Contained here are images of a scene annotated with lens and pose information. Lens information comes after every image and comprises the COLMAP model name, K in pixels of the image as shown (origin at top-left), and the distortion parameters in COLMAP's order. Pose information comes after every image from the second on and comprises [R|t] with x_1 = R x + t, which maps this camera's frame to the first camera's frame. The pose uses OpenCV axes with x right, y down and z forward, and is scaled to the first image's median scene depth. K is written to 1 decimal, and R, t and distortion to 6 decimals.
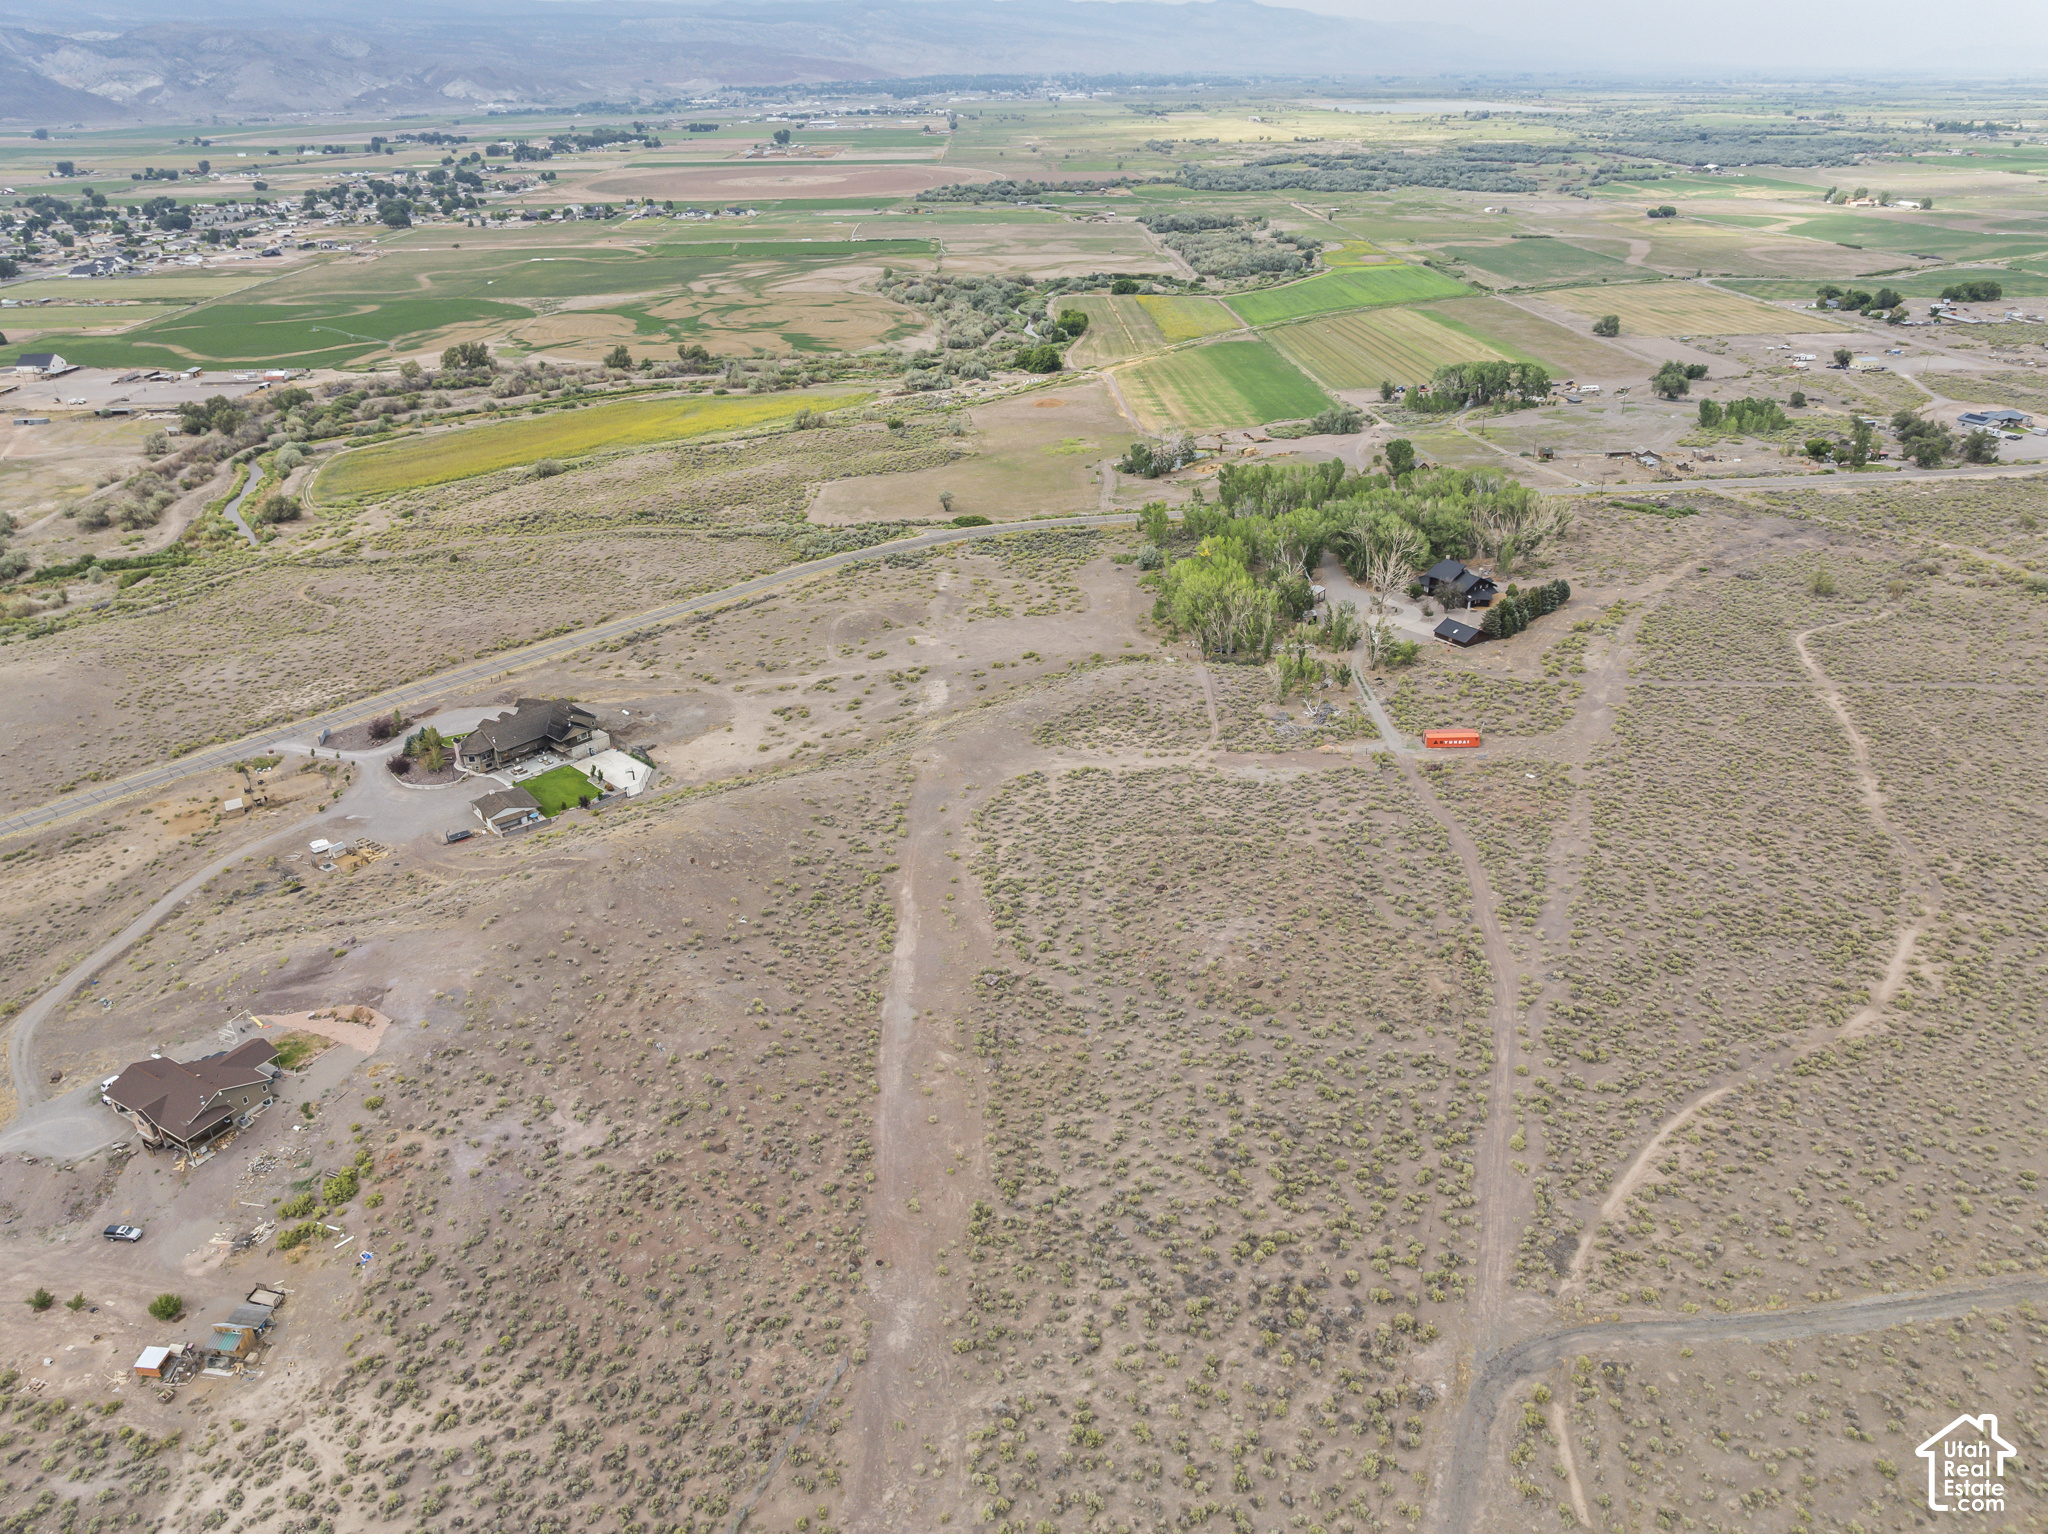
lens RADIAL K [[1436.9, 0, 1032.2], [0, 1436.9, 770.8], [0, 0, 1]] dist [-0.042704, 0.008513]
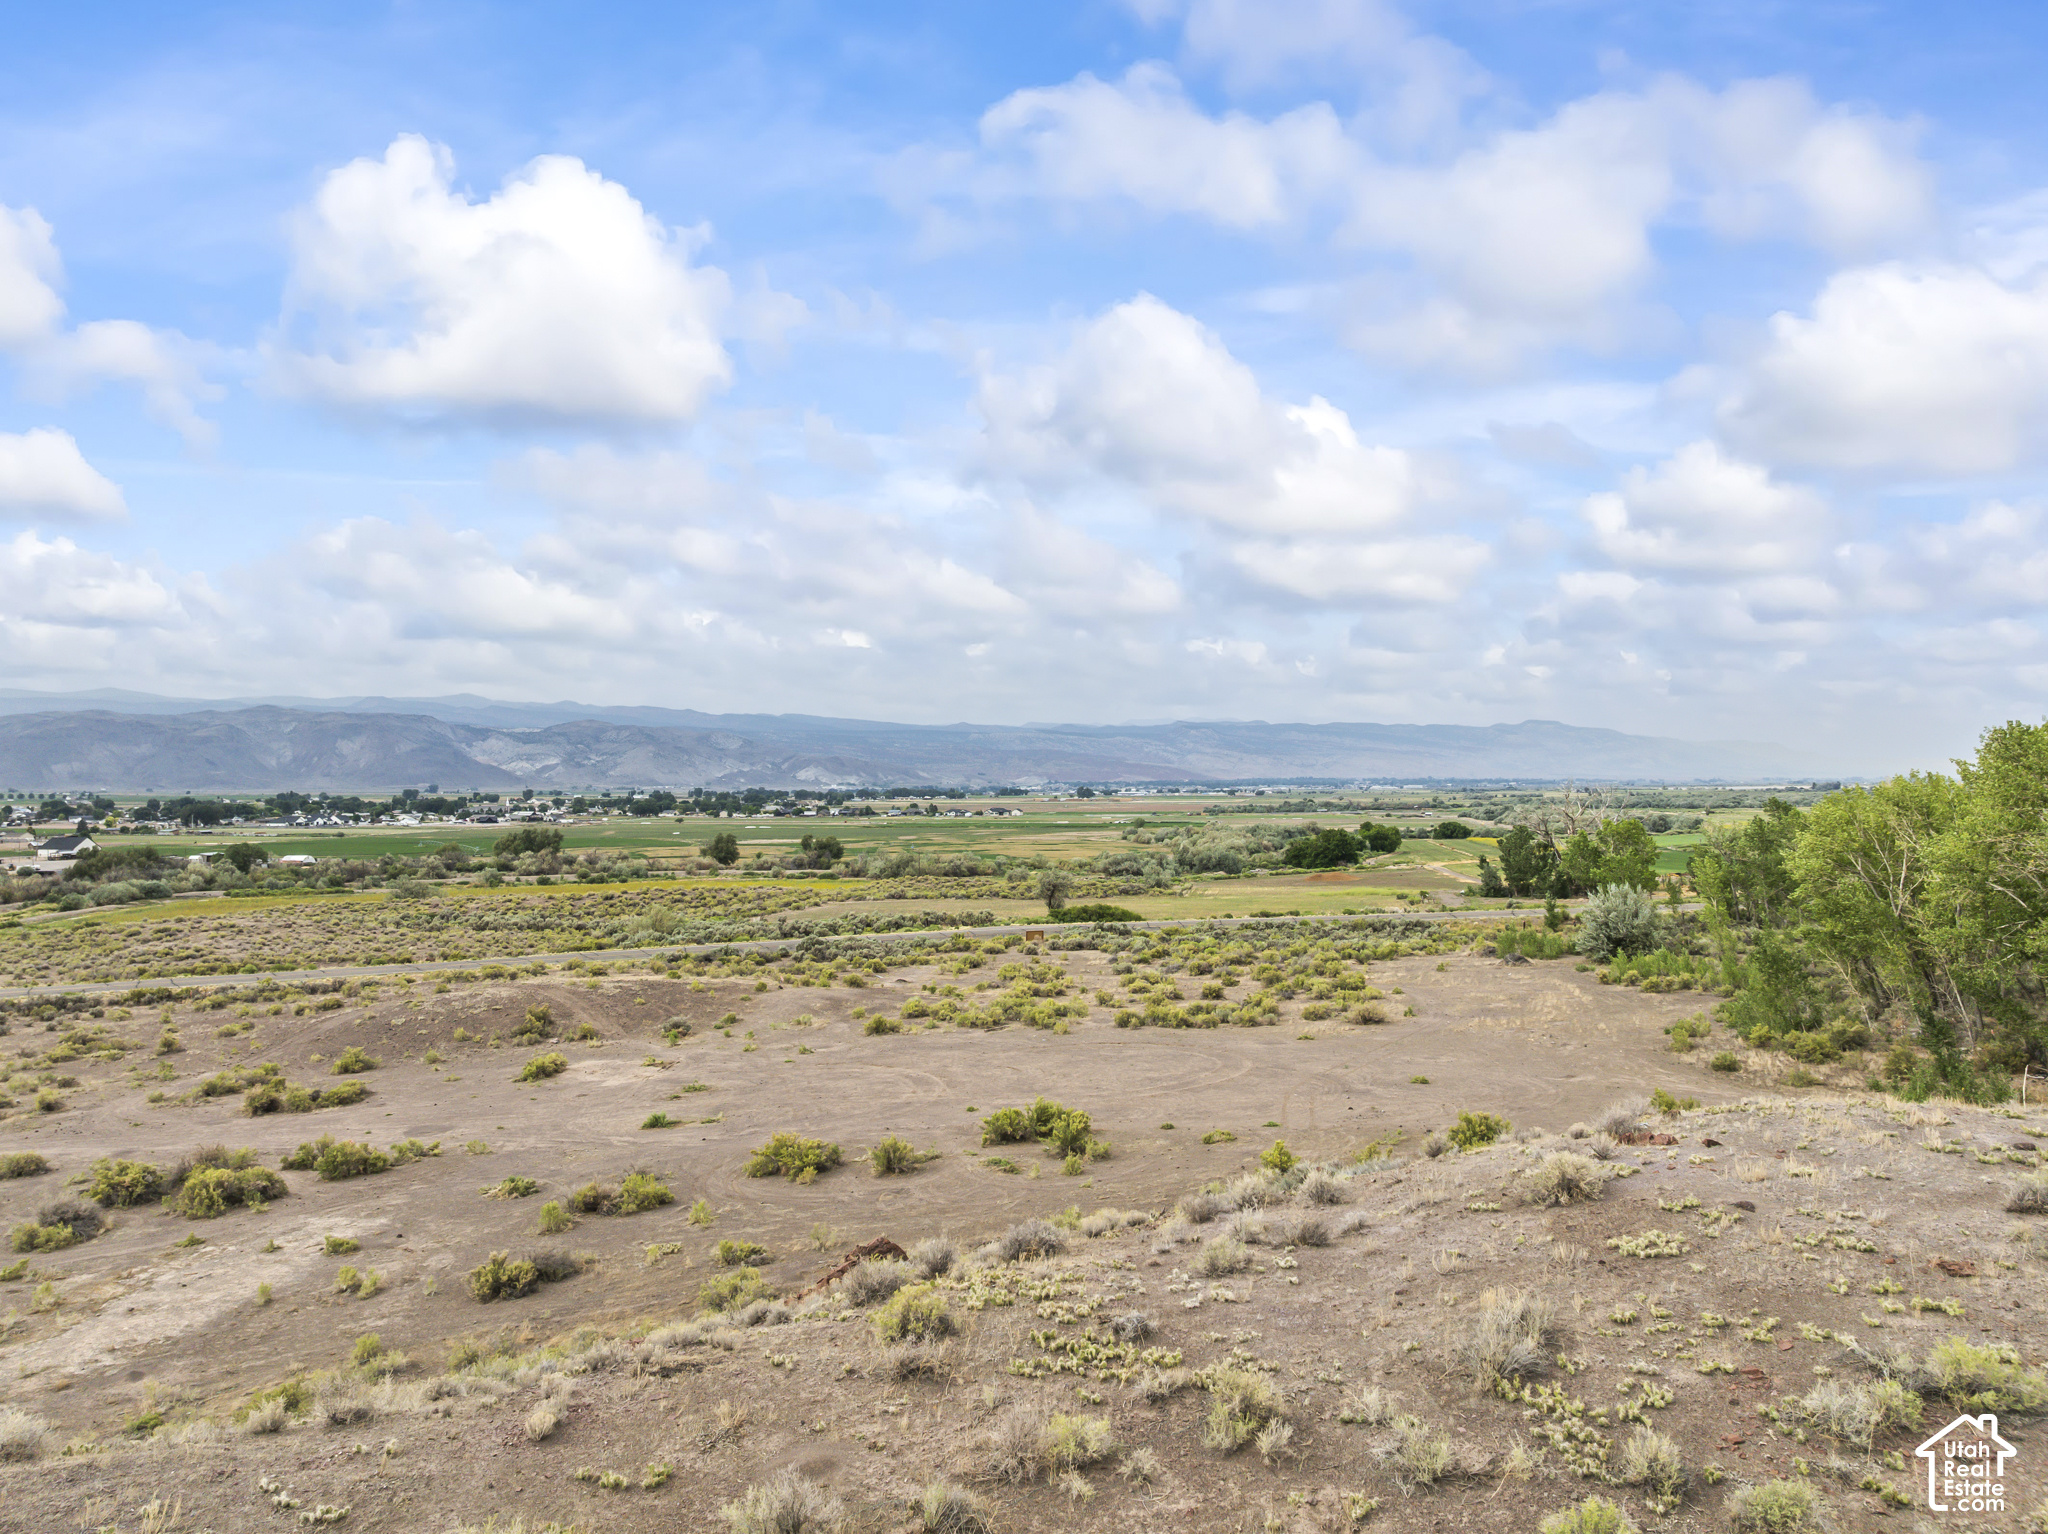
lens RADIAL K [[1436.9, 0, 1040.9], [0, 1436.9, 780.4], [0, 0, 1]] dist [-0.042704, 0.008513]
pose [[0.978142, 0.001822, -0.207930, 0.036428], [-0.095357, 0.892549, -0.440754, -0.051021], [0.184785, 0.450948, 0.873213, 0.960925]]
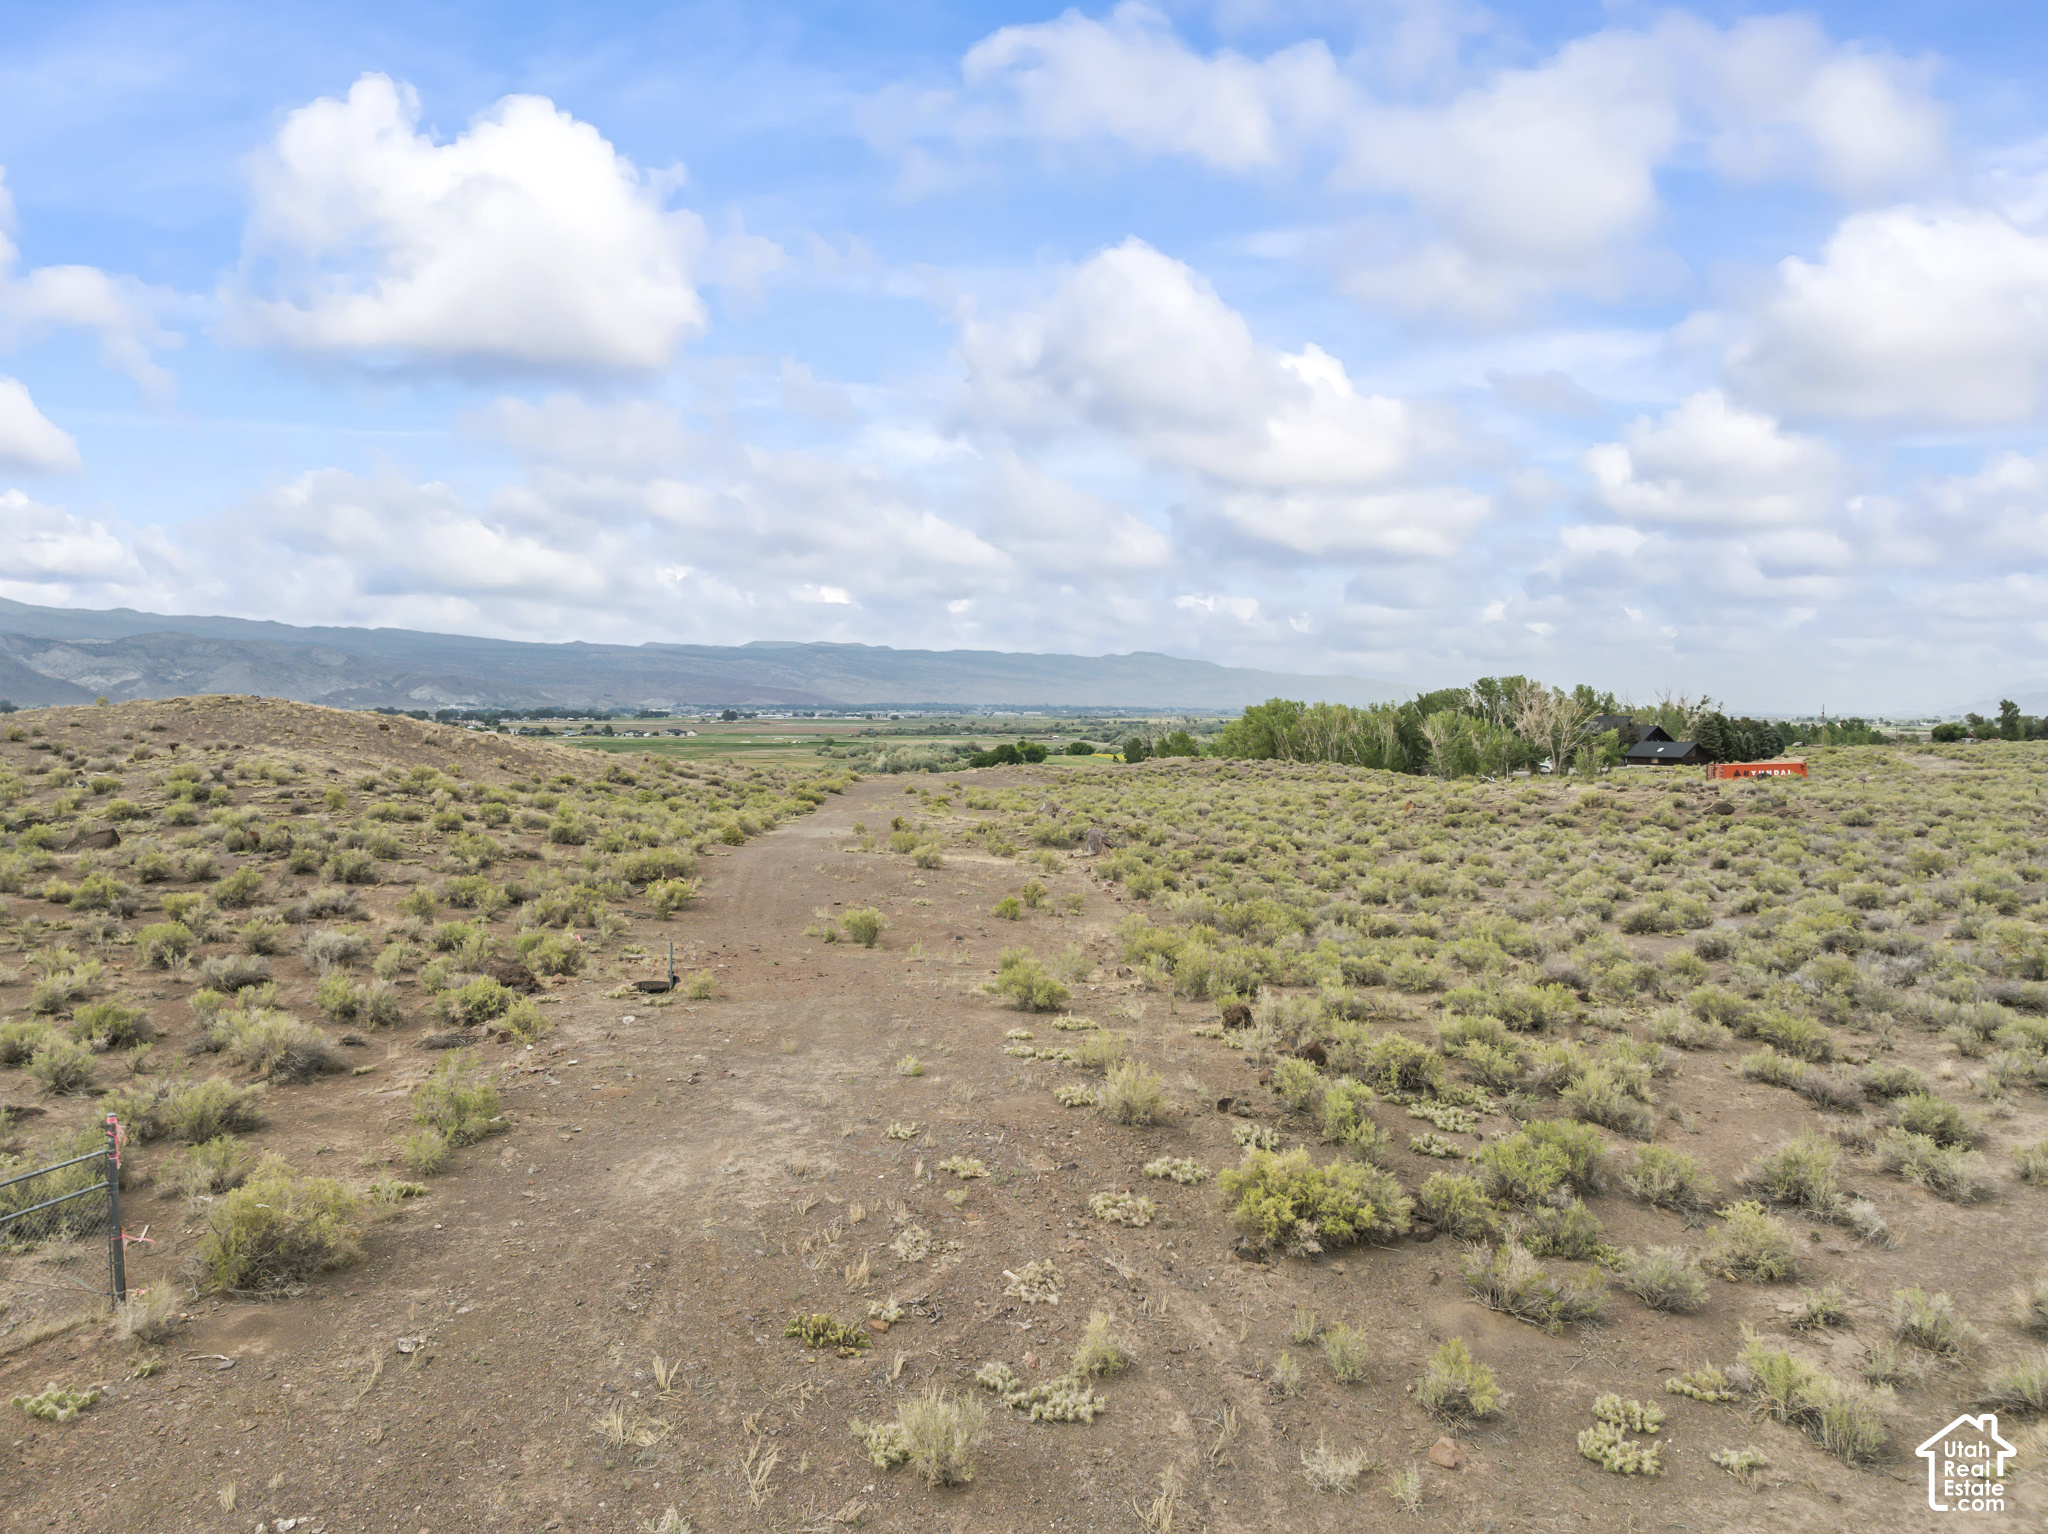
lens RADIAL K [[1436.9, 0, 1034.5], [0, 1436.9, 763.9], [0, 0, 1]] dist [-0.042704, 0.008513]
pose [[0.998709, 0.012399, 0.049267, -0.037251], [0.009158, 0.909940, -0.414640, 0.206325], [-0.049971, 0.414555, 0.908651, 0.440369]]
